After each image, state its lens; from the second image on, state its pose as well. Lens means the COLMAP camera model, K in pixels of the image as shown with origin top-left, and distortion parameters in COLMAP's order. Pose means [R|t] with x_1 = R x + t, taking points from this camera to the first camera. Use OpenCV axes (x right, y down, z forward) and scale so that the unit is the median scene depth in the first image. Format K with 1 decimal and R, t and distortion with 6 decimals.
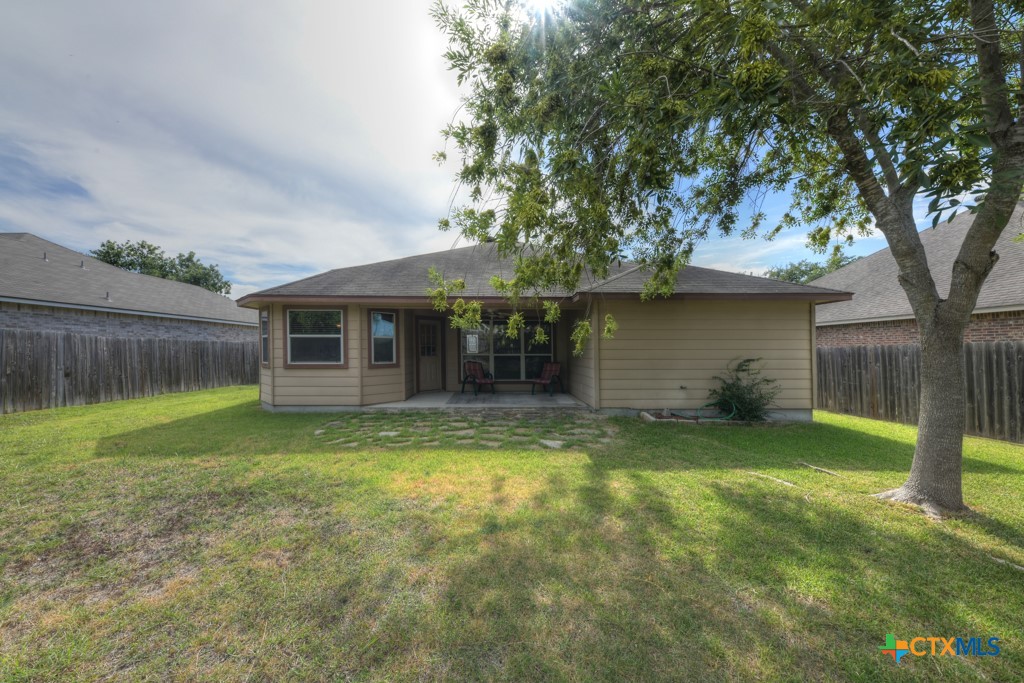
lens RADIAL K [[358.6, 0, 513.4], [0, 358.6, 347.5], [0, 0, 1]] dist [-0.000022, -0.000058]
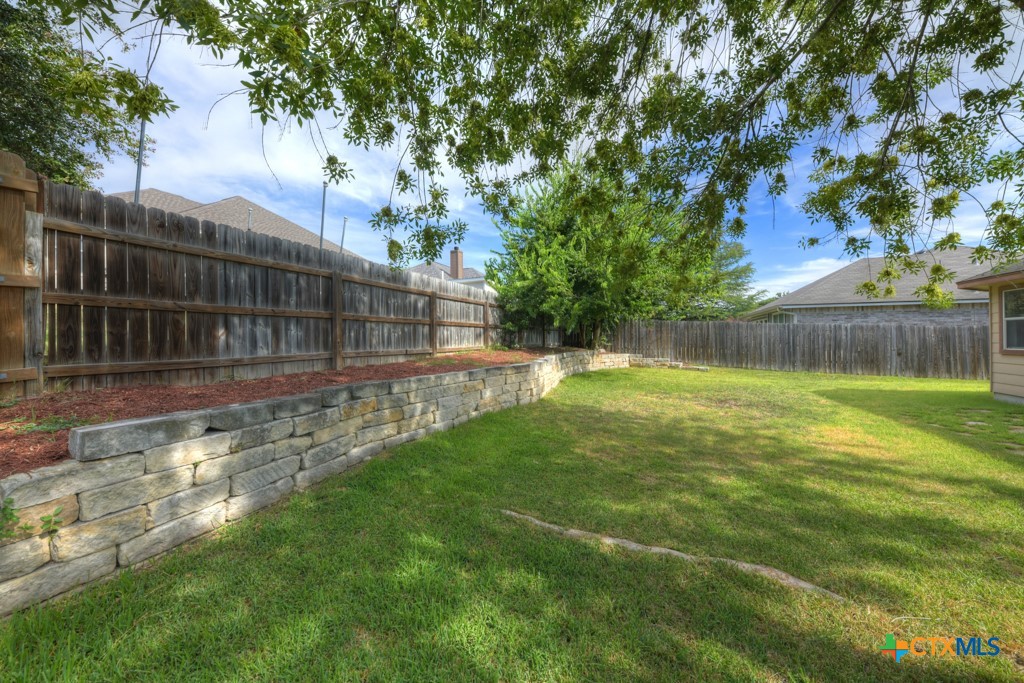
lens RADIAL K [[356.0, 0, 509.4], [0, 356.0, 339.1], [0, 0, 1]] dist [-0.002763, -0.000339]
pose [[-0.423387, -0.001796, -0.905947, 0.693857], [0.007349, 0.999958, -0.005416, 0.013676], [0.905919, -0.008951, -0.423356, 0.211237]]
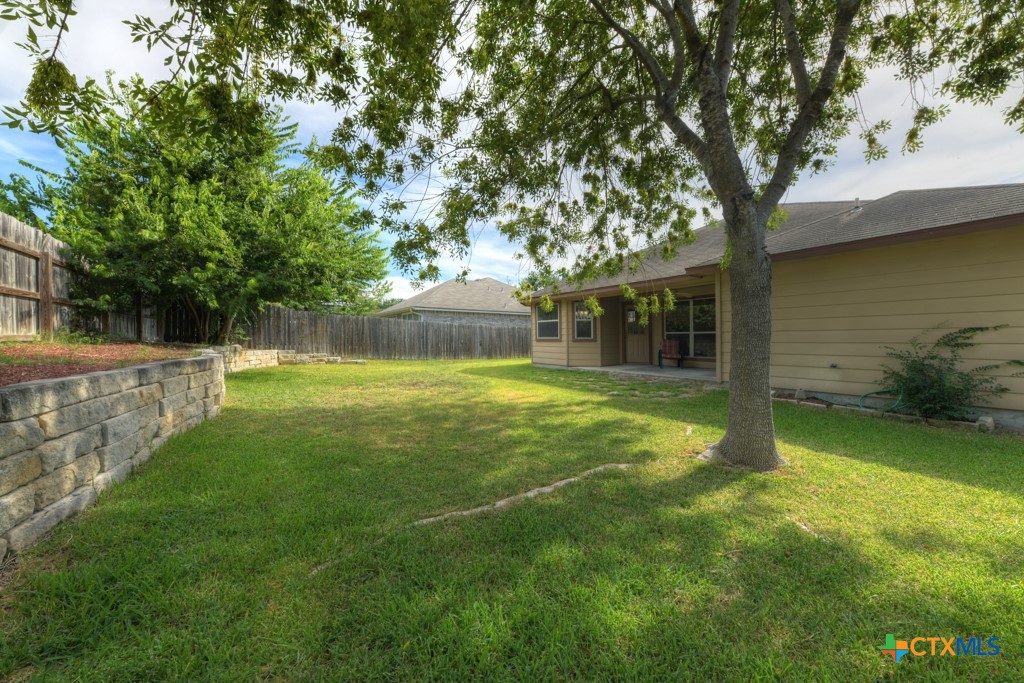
lens RADIAL K [[357.0, 0, 518.7], [0, 357.0, 334.6], [0, 0, 1]] dist [-0.006298, -0.000091]
pose [[0.568792, -0.012145, -0.822392, 0.648084], [0.007530, 0.999926, -0.009559, 0.040158], [0.822447, -0.000756, 0.568841, -0.017008]]
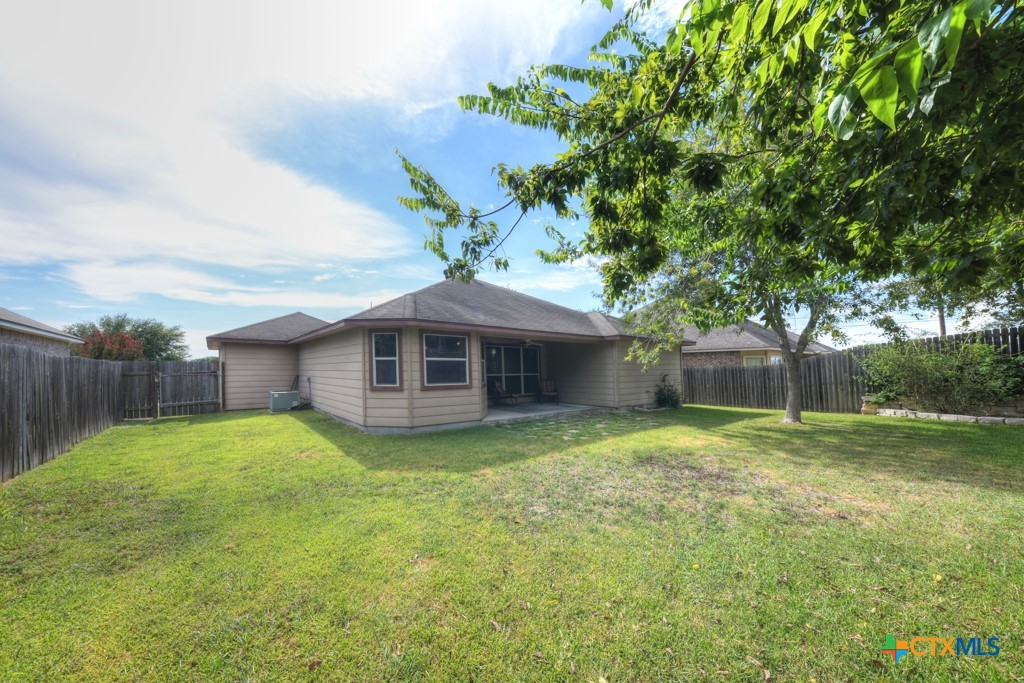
lens RADIAL K [[354.1, 0, 500.3], [0, 354.1, 359.2], [0, 0, 1]] dist [-0.016046, -0.000277]
pose [[0.804182, 0.010670, 0.594287, -0.989388], [0.003702, 0.999730, -0.022959, -0.006775], [-0.594371, 0.020664, 0.803925, 0.044957]]
